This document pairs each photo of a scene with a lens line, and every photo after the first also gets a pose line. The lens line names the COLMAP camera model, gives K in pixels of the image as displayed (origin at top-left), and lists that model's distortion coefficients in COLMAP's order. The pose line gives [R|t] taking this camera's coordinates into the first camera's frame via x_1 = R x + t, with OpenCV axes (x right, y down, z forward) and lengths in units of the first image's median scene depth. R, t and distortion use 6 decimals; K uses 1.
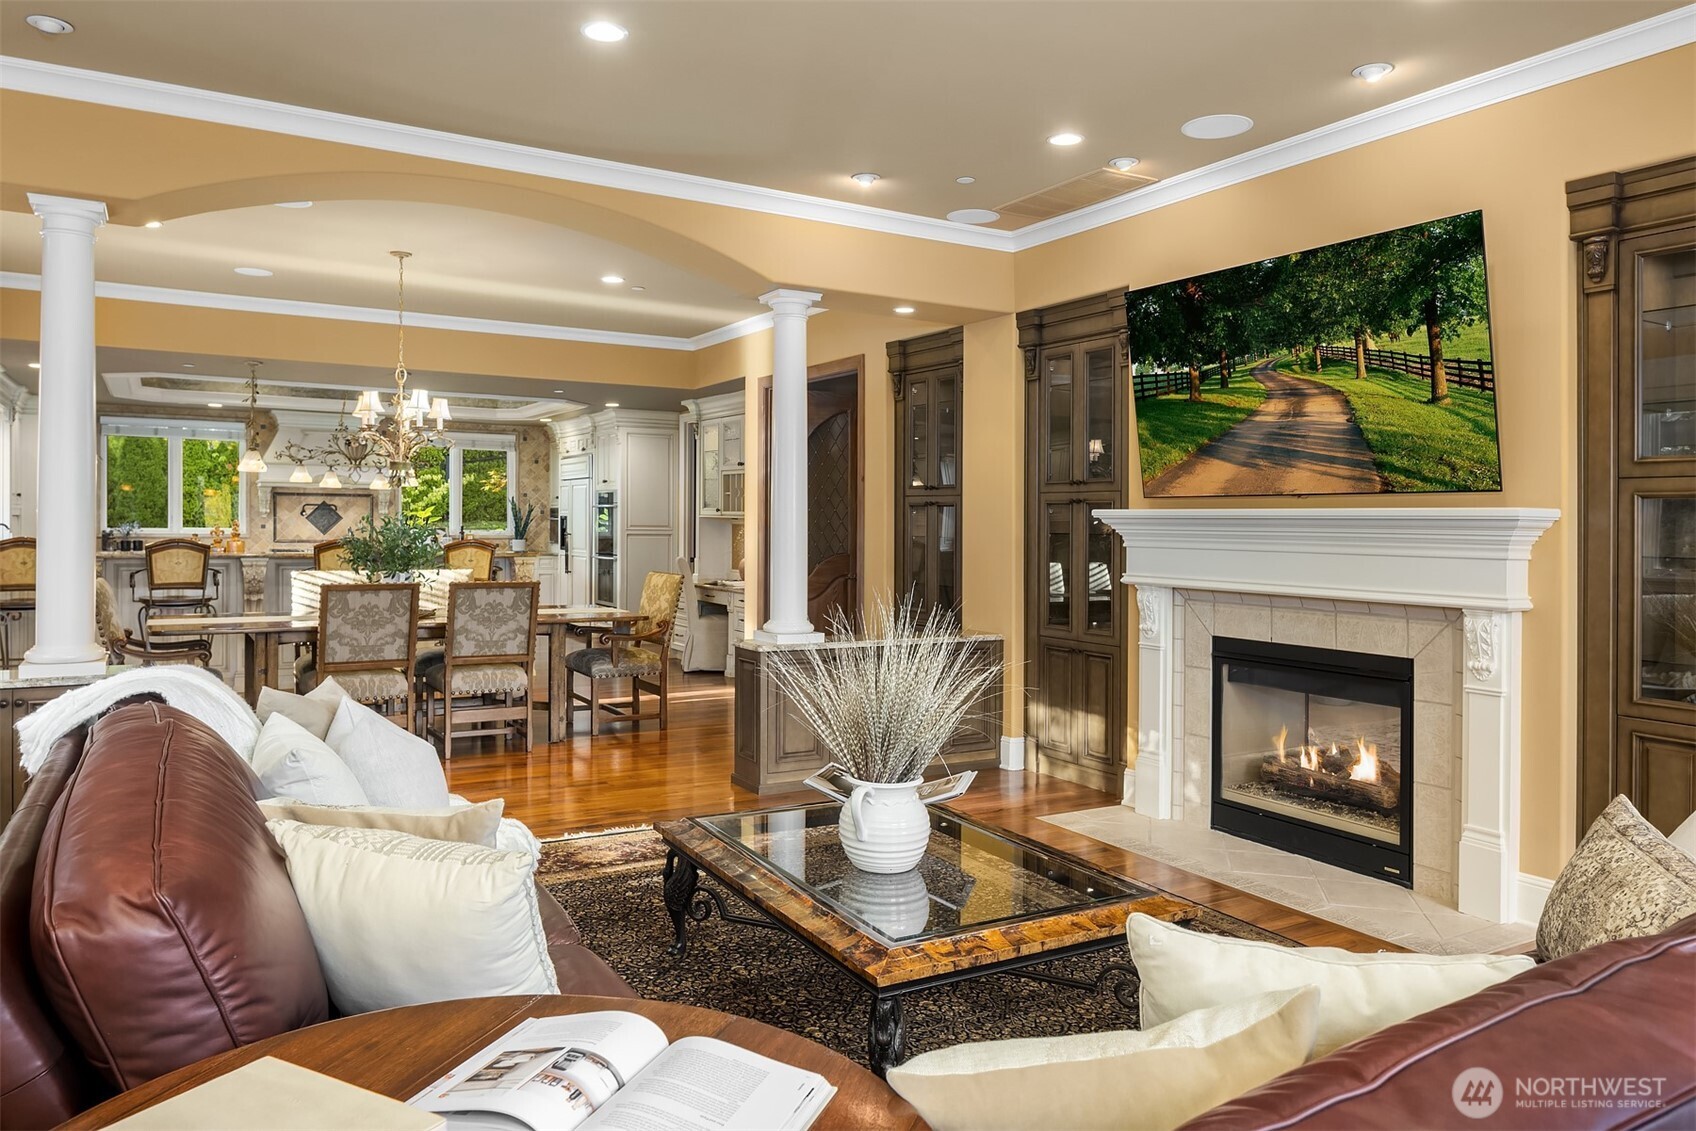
lens RADIAL K [[1163.6, 0, 847.0], [0, 1163.6, 538.6], [0, 0, 1]] dist [-0.005075, -0.001078]
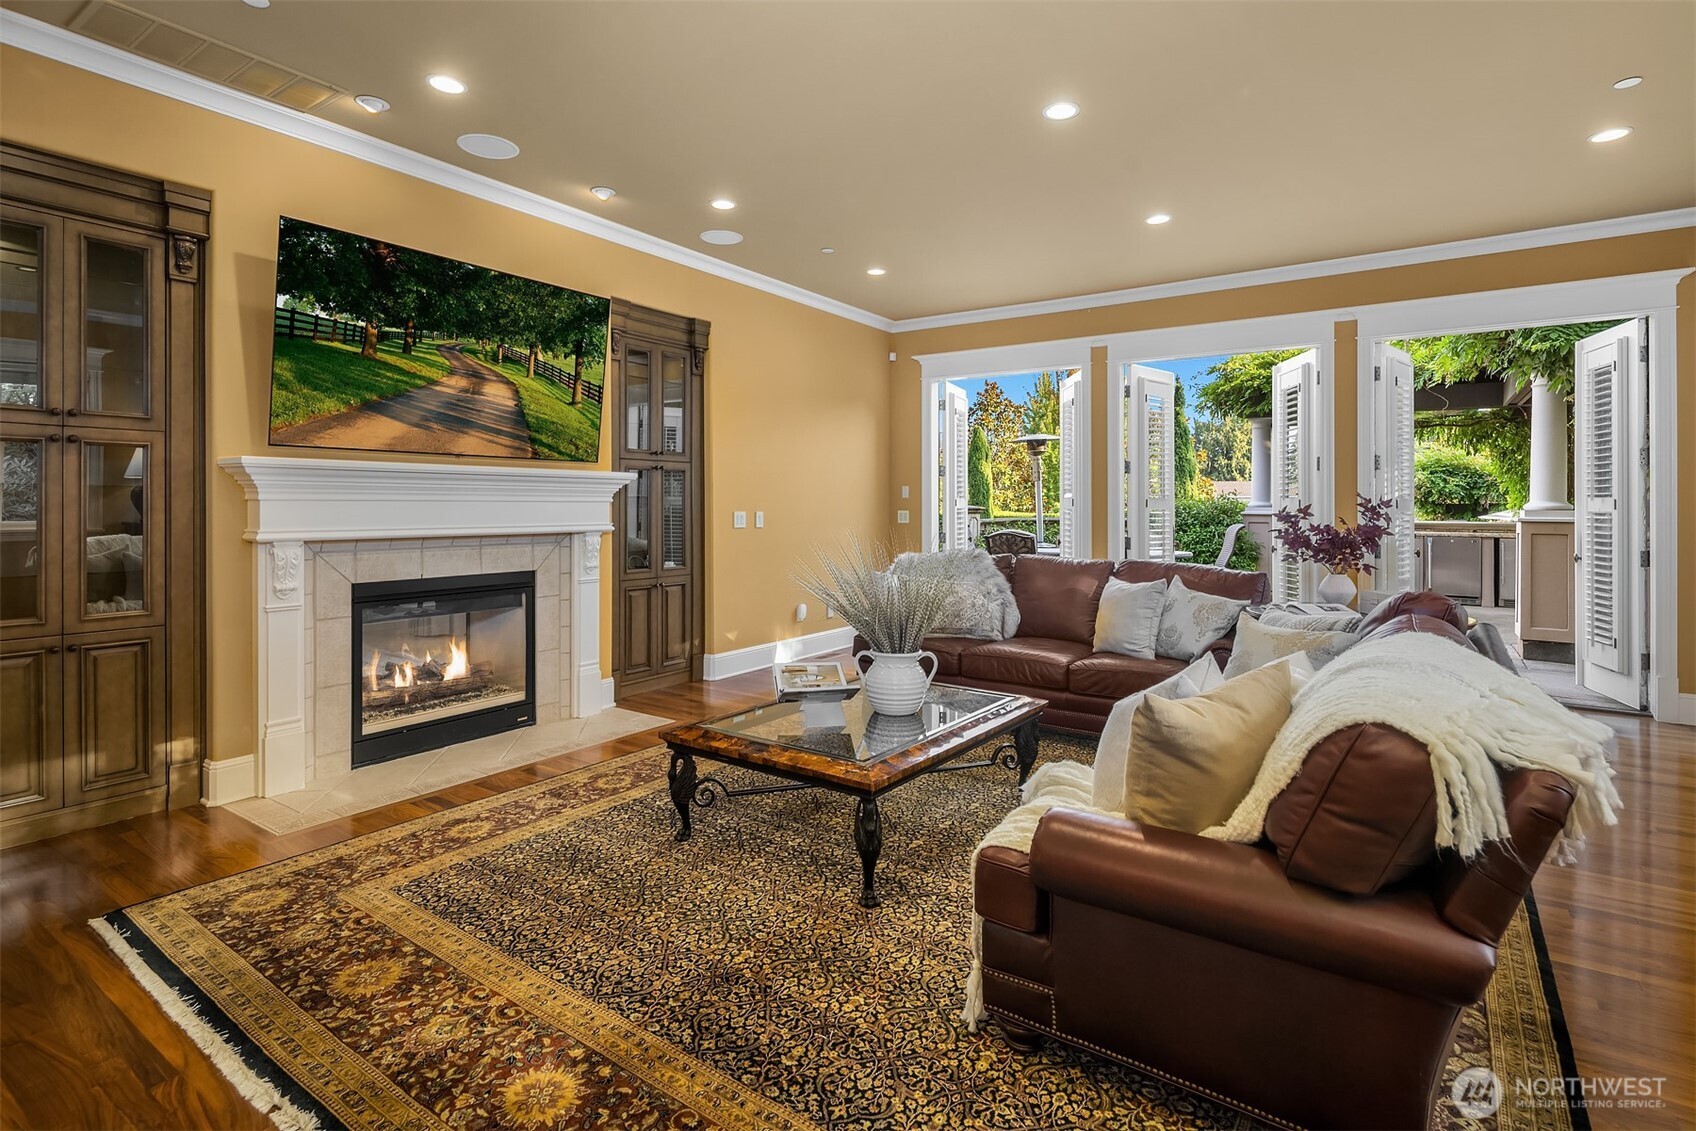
lens RADIAL K [[820.3, 0, 851.0], [0, 820.3, 501.3], [0, 0, 1]] dist [0.043911, -0.000306]
pose [[-0.426844, -0.019083, 0.904124, -0.604429], [-0.007797, 0.999818, 0.017422, -0.007210], [-0.904292, 0.000387, -0.426915, 1.013605]]
